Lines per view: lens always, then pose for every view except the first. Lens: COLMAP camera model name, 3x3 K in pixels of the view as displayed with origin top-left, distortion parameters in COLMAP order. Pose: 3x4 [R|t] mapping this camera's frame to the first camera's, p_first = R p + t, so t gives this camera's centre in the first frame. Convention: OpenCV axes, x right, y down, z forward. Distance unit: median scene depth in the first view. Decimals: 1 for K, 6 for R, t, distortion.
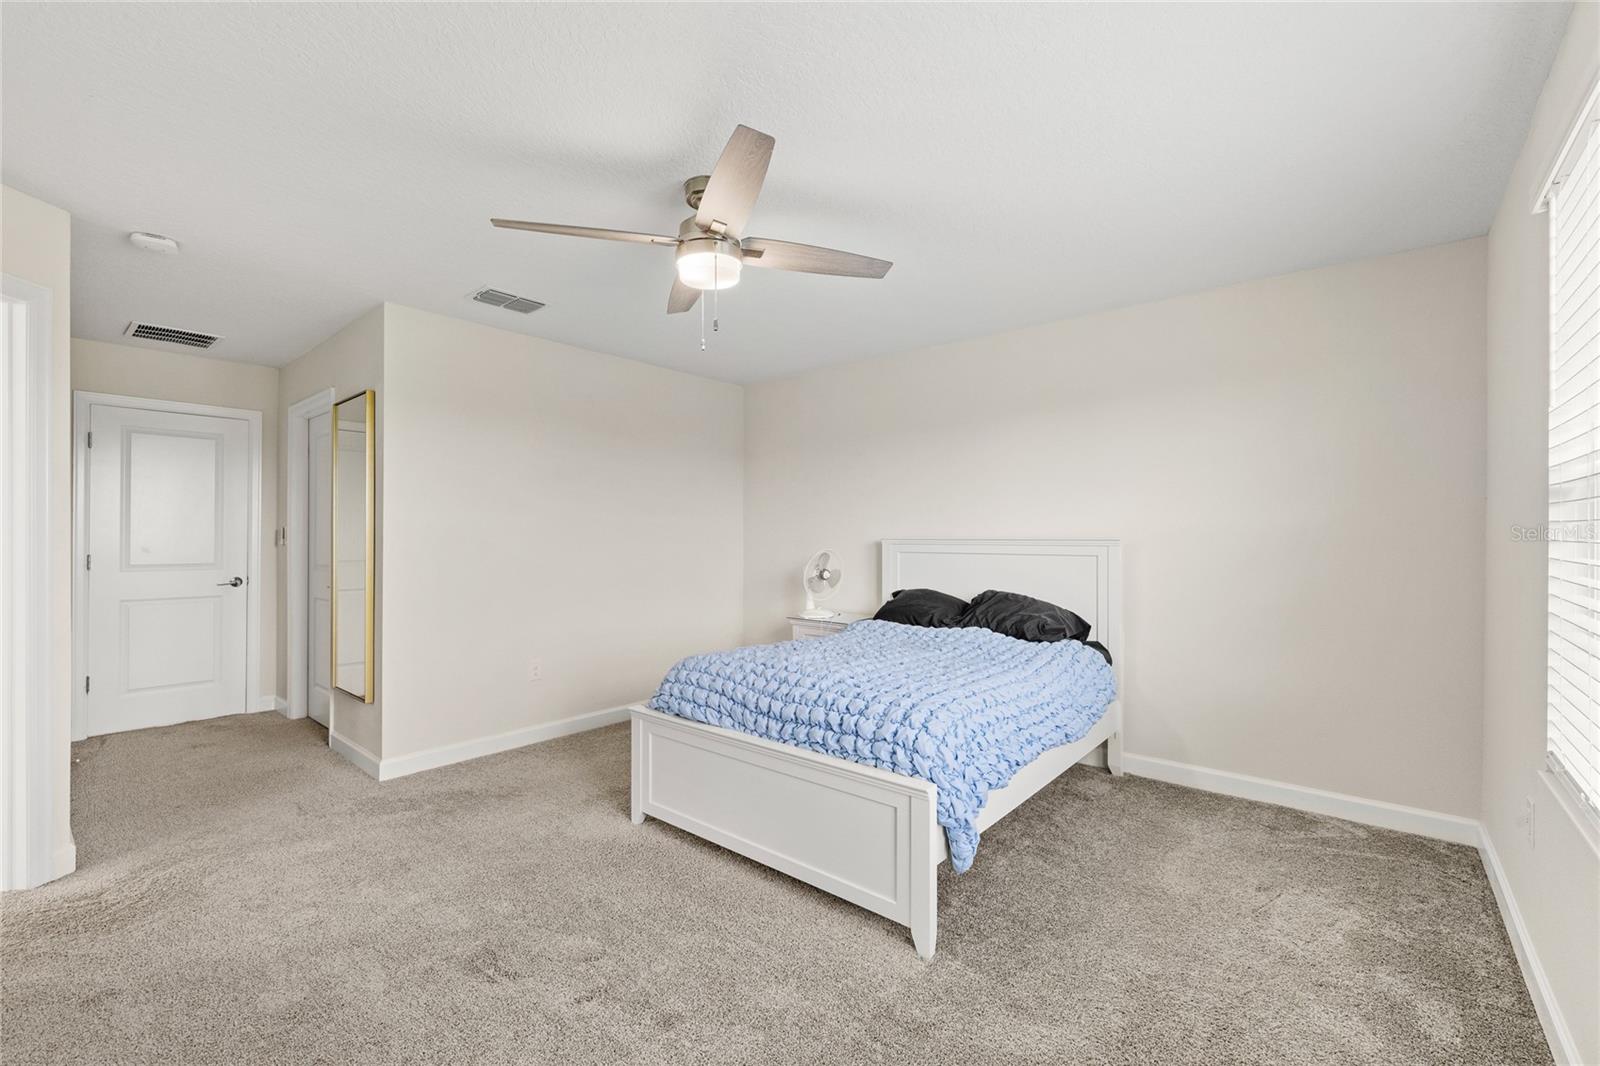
lens RADIAL K [[672.4, 0, 800.0], [0, 672.4, 533.0], [0, 0, 1]] dist [0.000910, 0.000182]
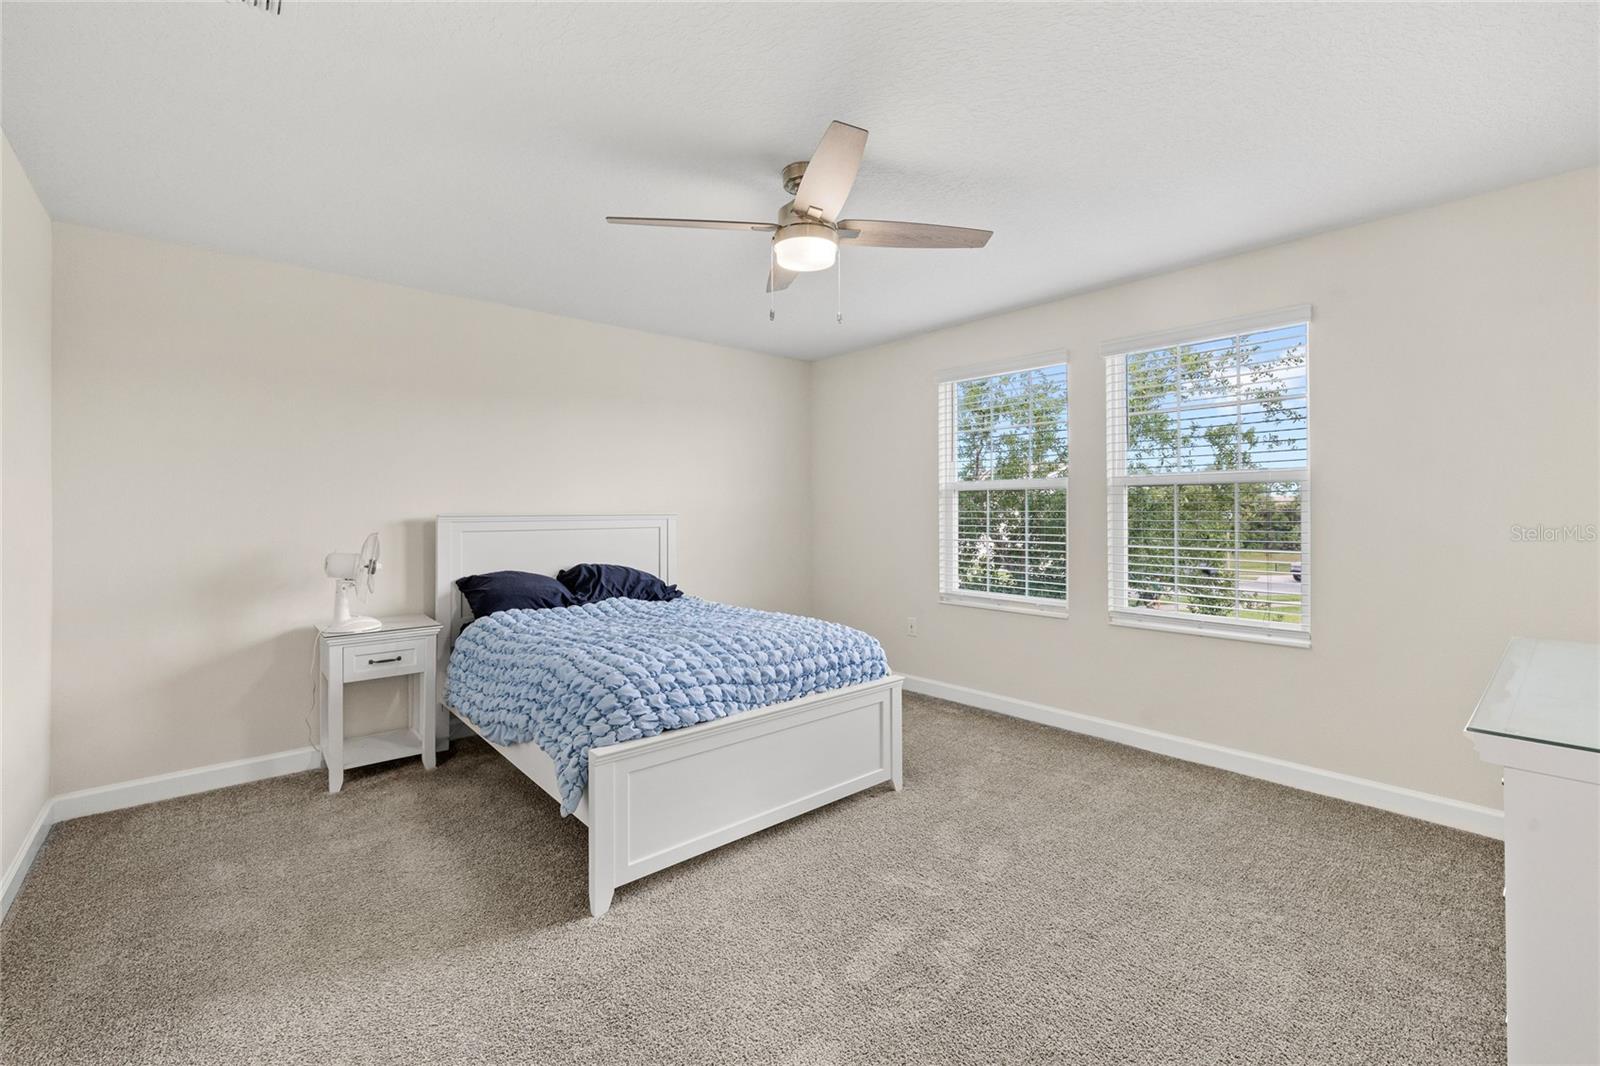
lens RADIAL K [[688.1, 0, 800.2], [0, 688.1, 487.2], [0, 0, 1]] dist [0.000643, 0.000048]
pose [[0.160097, 0.025824, 0.986763, -1.087156], [0.000891, 0.999654, -0.026306, -0.006316], [-0.987101, 0.005091, 0.160019, 0.762966]]
